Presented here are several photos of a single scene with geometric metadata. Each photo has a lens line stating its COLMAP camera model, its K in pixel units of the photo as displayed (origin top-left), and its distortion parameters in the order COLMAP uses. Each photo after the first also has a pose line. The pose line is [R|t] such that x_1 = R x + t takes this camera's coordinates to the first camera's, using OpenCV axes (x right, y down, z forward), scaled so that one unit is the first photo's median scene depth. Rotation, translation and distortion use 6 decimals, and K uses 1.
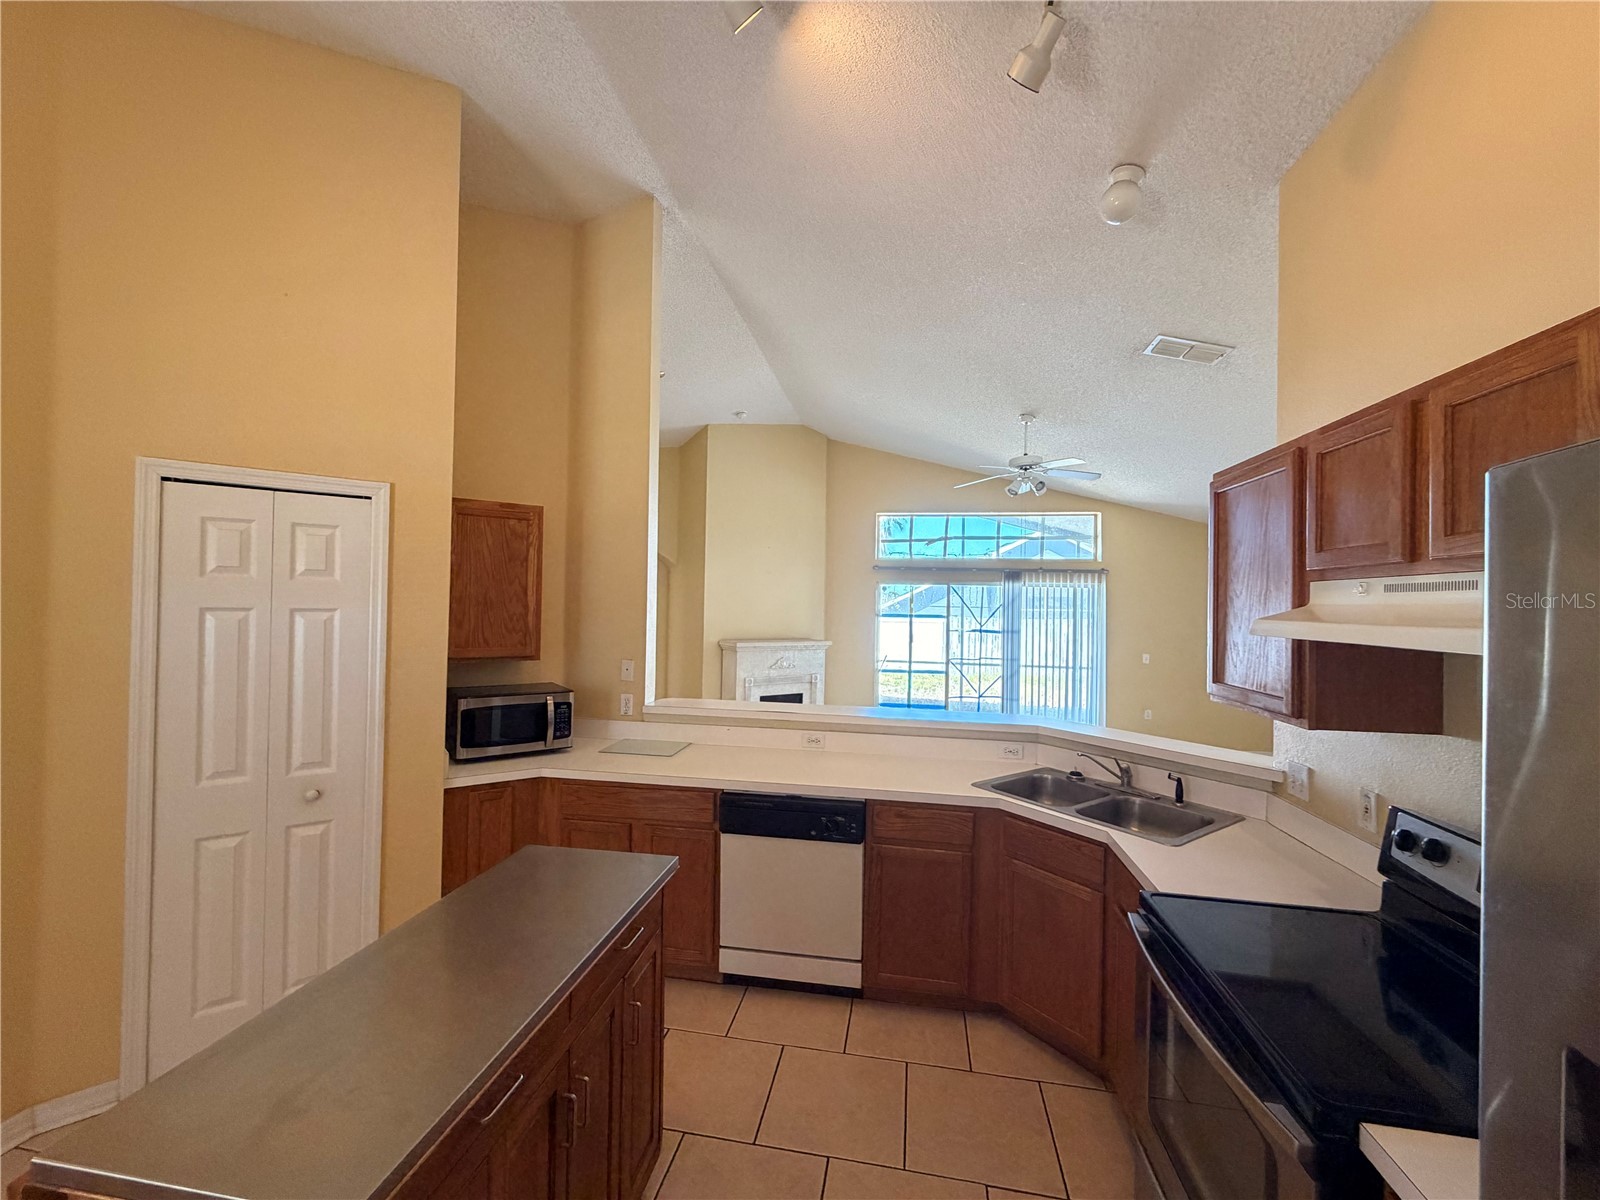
lens RADIAL K [[642.0, 0, 797.6], [0, 642.0, 599.6], [0, 0, 1]] dist [-0.002036, 0.000430]
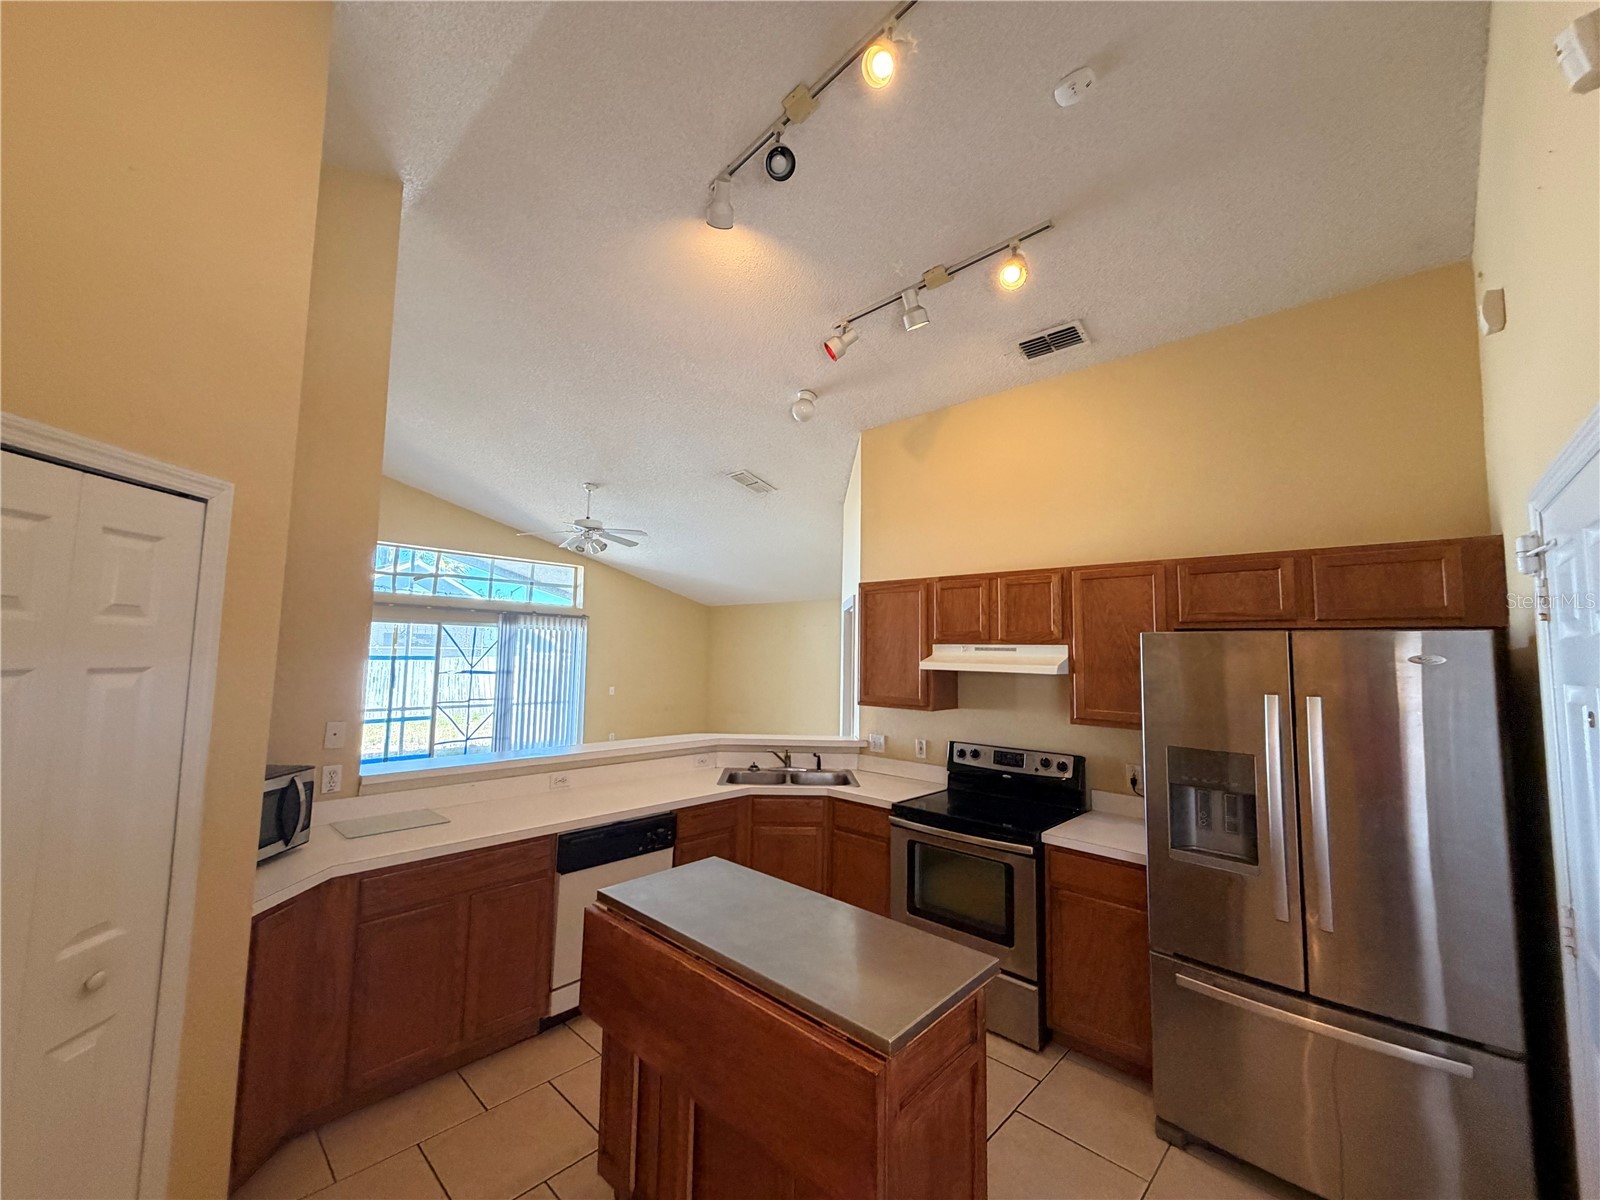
lens RADIAL K [[642.0, 0, 797.2], [0, 642.0, 598.0], [0, 0, 1]] dist [-0.002036, 0.000430]
pose [[0.549249, 0.063848, 0.833216, -0.280655], [-0.014836, 0.997665, -0.066670, -0.006791], [-0.835527, 0.024257, 0.548914, 0.035620]]
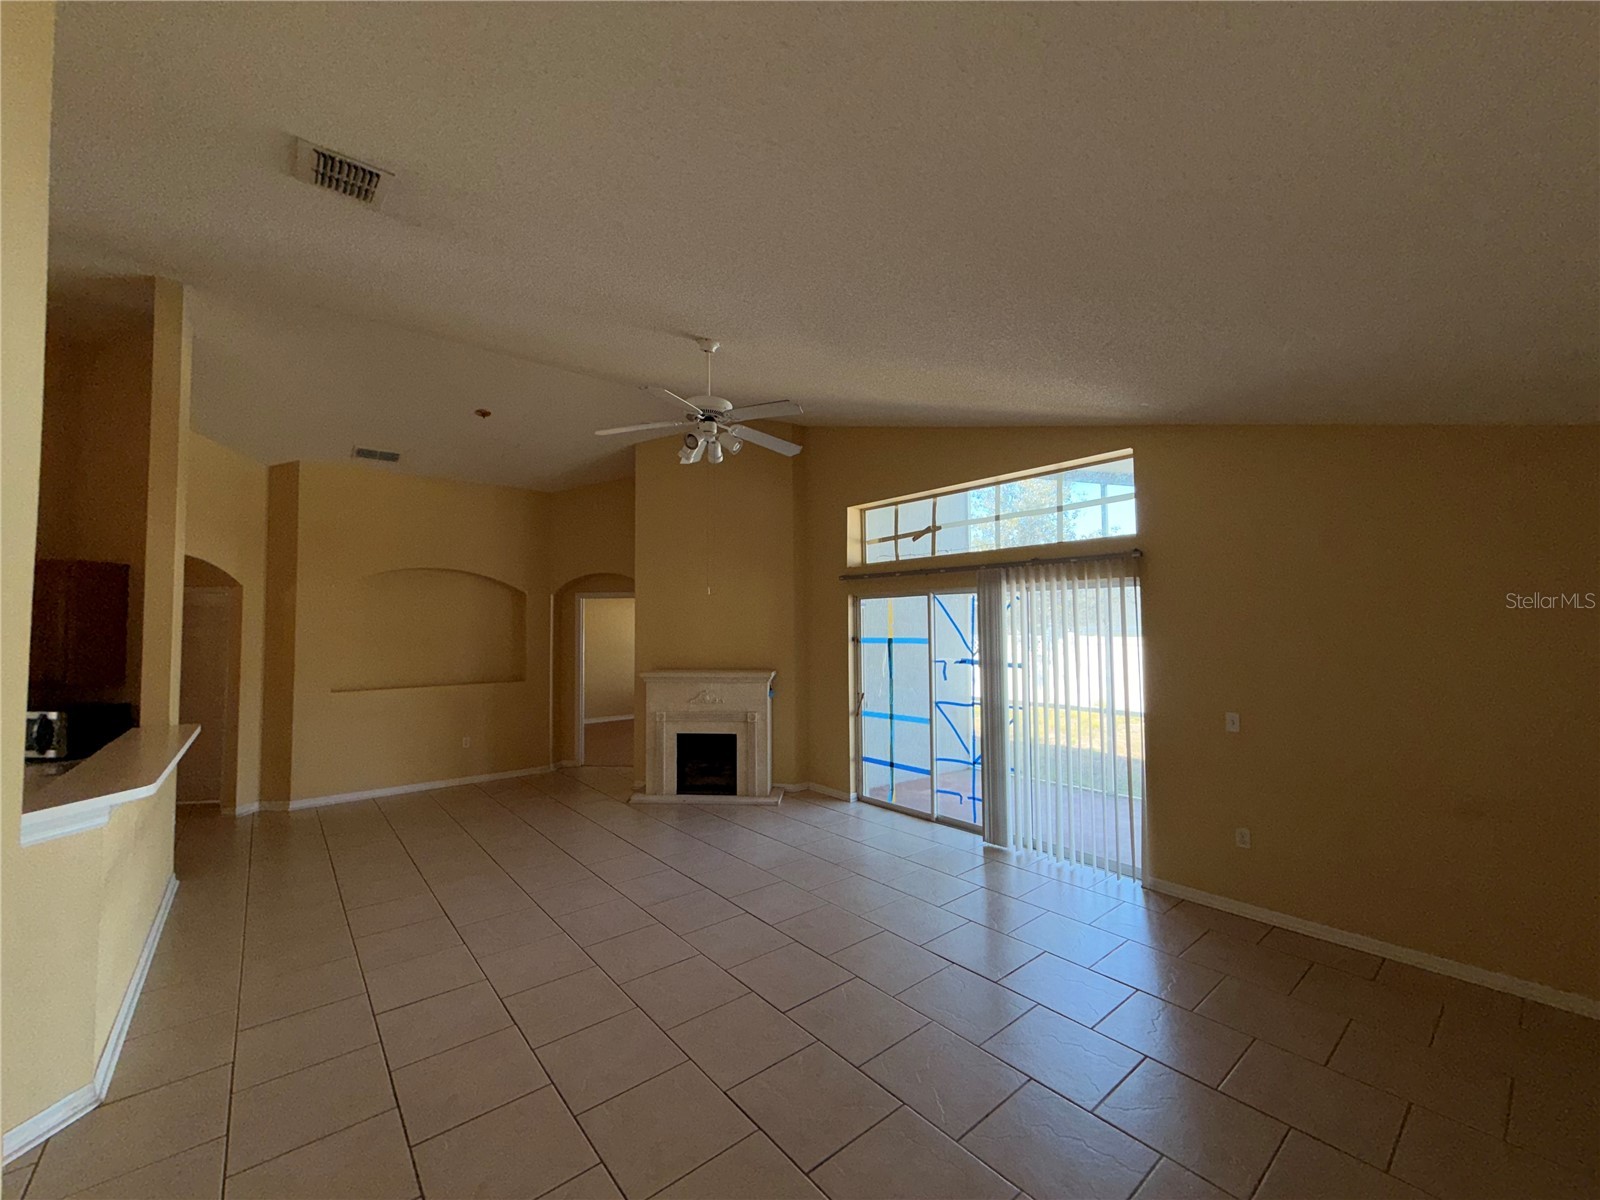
lens RADIAL K [[642.0, 0, 796.6], [0, 642.0, 602.2], [0, 0, 1]] dist [-0.002036, 0.000430]
pose [[0.759559, -0.049108, -0.648582, 0.602619], [0.027383, 0.998676, -0.043547, 0.011757], [0.649862, 0.015316, 0.759898, 0.395816]]
